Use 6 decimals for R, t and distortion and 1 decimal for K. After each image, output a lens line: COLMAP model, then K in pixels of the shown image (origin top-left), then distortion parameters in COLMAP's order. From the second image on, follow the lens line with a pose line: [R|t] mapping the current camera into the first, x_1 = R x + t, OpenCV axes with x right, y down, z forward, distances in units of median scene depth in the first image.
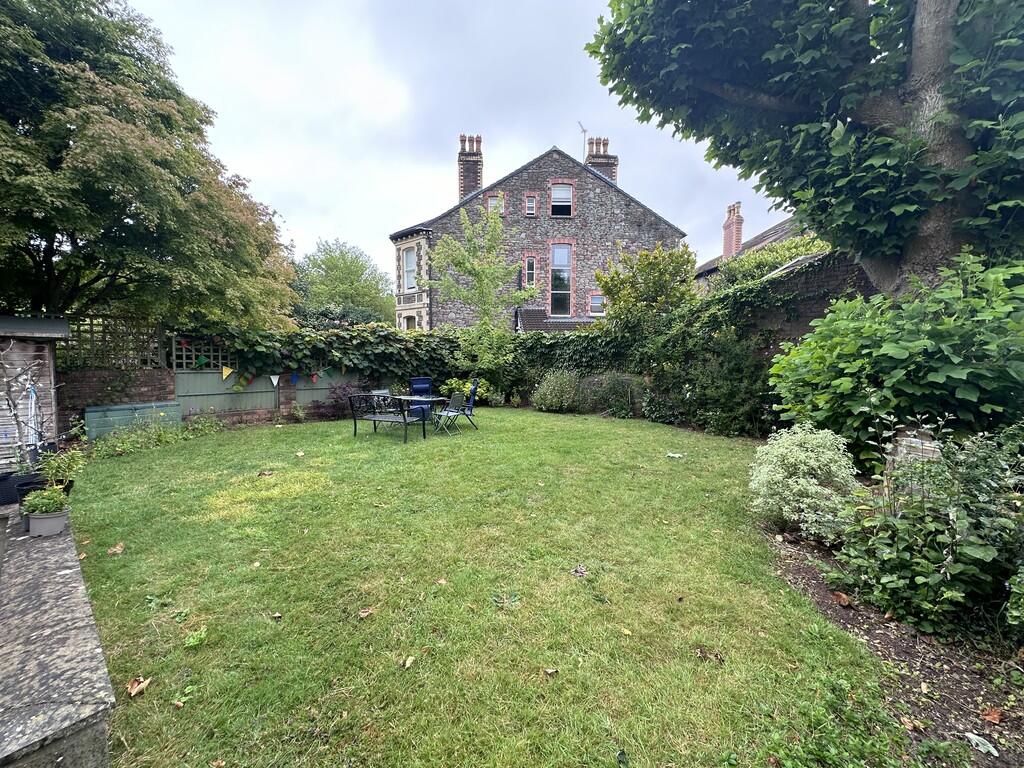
lens RADIAL K [[408.2, 0, 512.0], [0, 408.2, 384.0], [0, 0, 1]] dist [-0.002167, 0.000272]
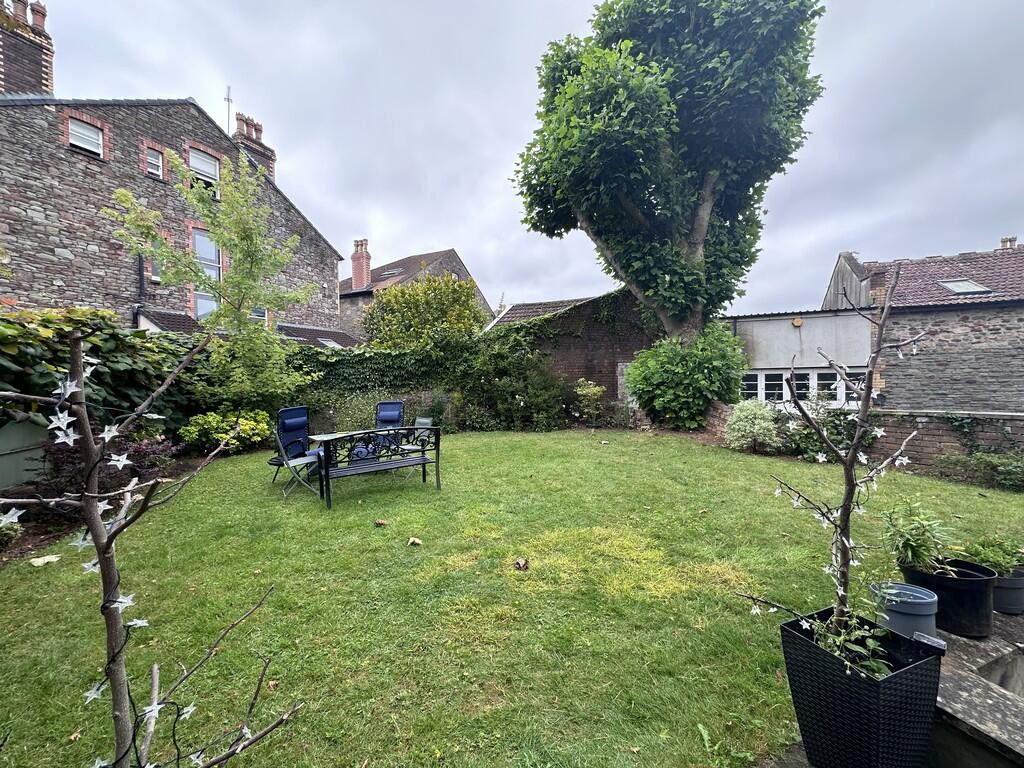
lens RADIAL K [[408.2, 0, 512.0], [0, 408.2, 384.0], [0, 0, 1]] dist [-0.002167, 0.000272]
pose [[0.481143, -0.026005, 0.876256, -0.276528], [0.081396, 0.996567, -0.015118, -0.006586], [-0.872855, 0.078598, 0.481608, 0.175817]]
